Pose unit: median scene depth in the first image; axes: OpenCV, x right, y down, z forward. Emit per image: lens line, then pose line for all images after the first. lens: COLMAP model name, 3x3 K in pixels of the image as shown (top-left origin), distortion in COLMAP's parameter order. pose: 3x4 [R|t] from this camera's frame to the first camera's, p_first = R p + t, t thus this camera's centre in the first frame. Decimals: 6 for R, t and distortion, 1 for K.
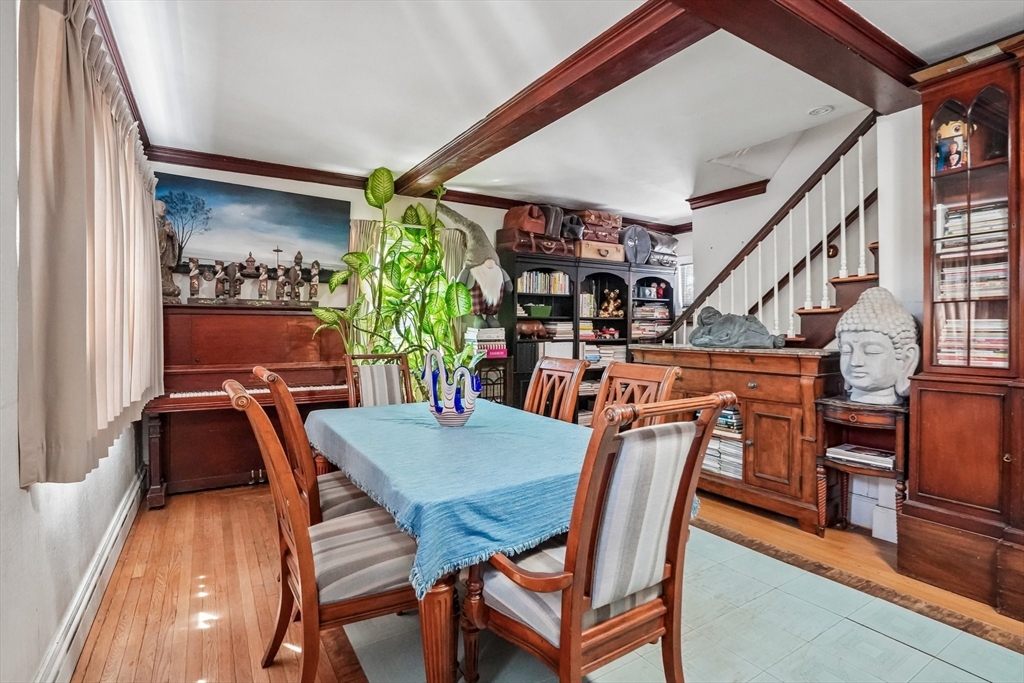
lens RADIAL K [[495.9, 0, 512.8], [0, 495.9, 335.9], [0, 0, 1]] dist [-0.047819, 0.015618]
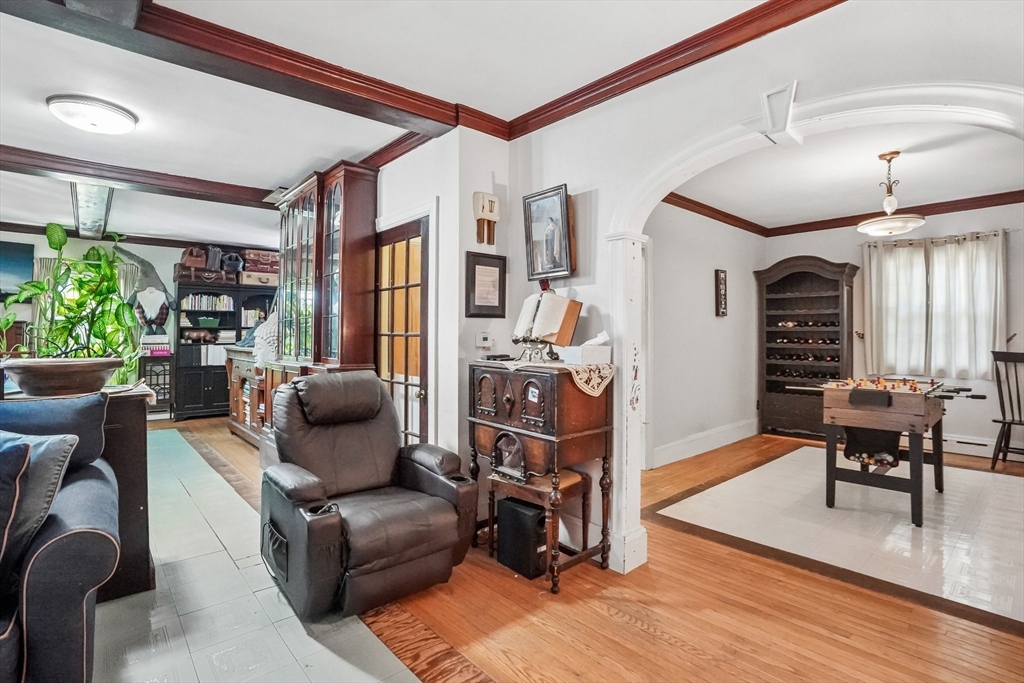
lens RADIAL K [[495.9, 0, 508.4], [0, 495.9, 328.0], [0, 0, 1]] dist [-0.047819, 0.015618]
pose [[0.985883, 0.005082, 0.167356, 0.726136], [-0.000549, 0.999632, -0.027123, 0.001341], [-0.167432, 0.026648, 0.985523, -0.532792]]
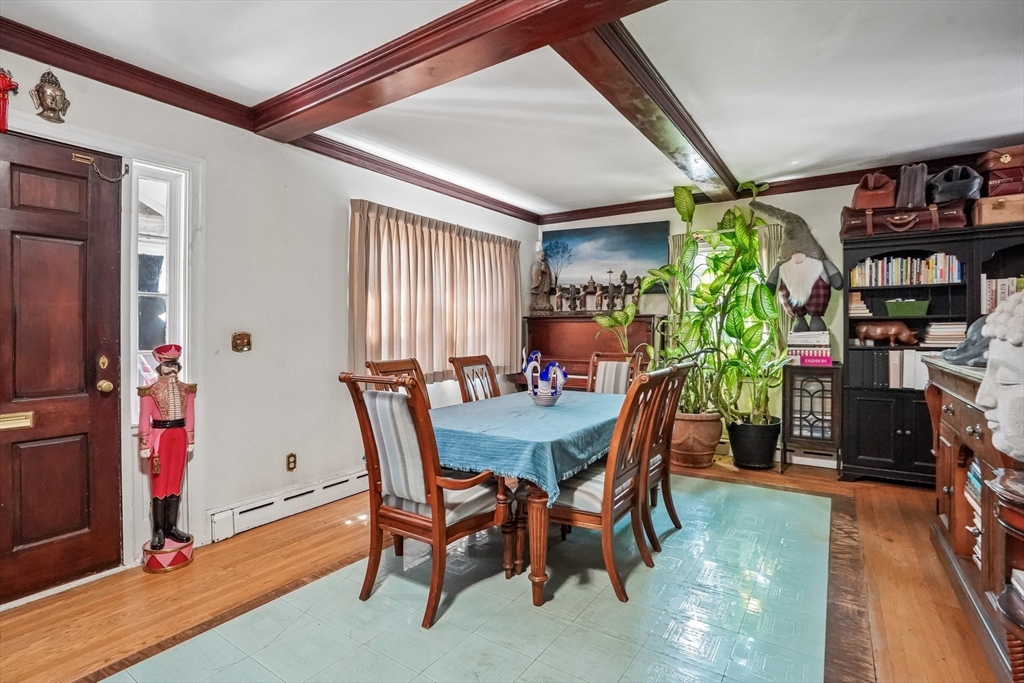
lens RADIAL K [[495.9, 0, 498.6], [0, 495.9, 331.2], [0, 0, 1]] dist [-0.047819, 0.015618]
pose [[0.404156, 0.004511, -0.914679, 0.525000], [-0.009723, 0.999953, 0.000635, -0.011689], [0.914639, 0.008636, 0.404180, 0.168981]]
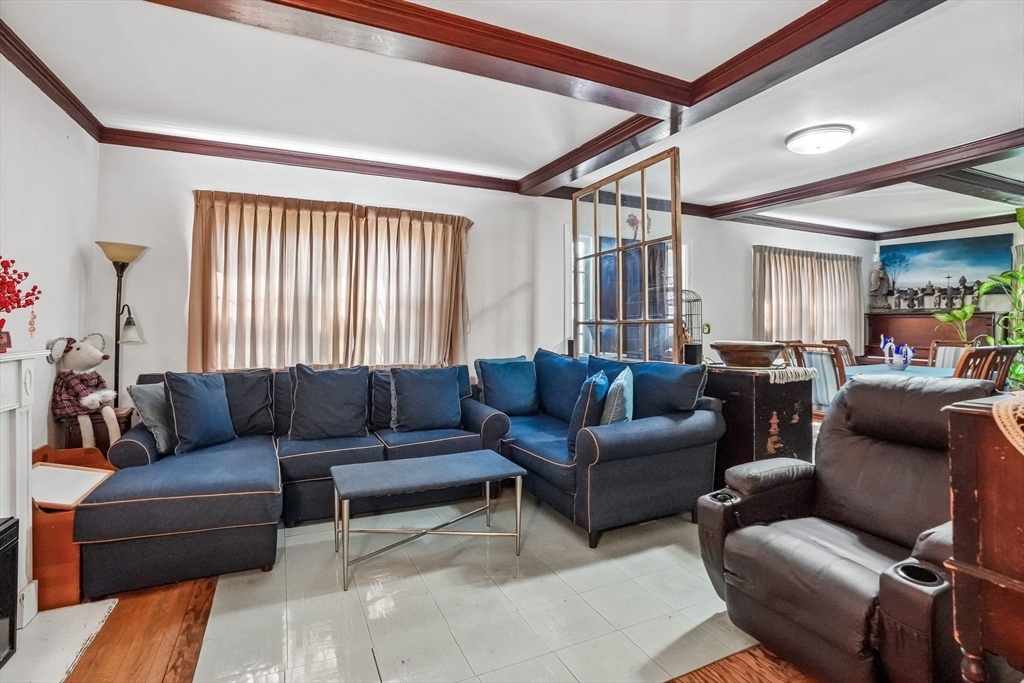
lens RADIAL K [[495.9, 0, 508.2], [0, 495.9, 310.1], [0, 0, 1]] dist [-0.047819, 0.015618]
pose [[-0.104633, -0.024498, -0.994209, 1.073611], [-0.018482, 0.999572, -0.022685, -0.002402], [0.994339, 0.016001, -0.105041, -0.234509]]
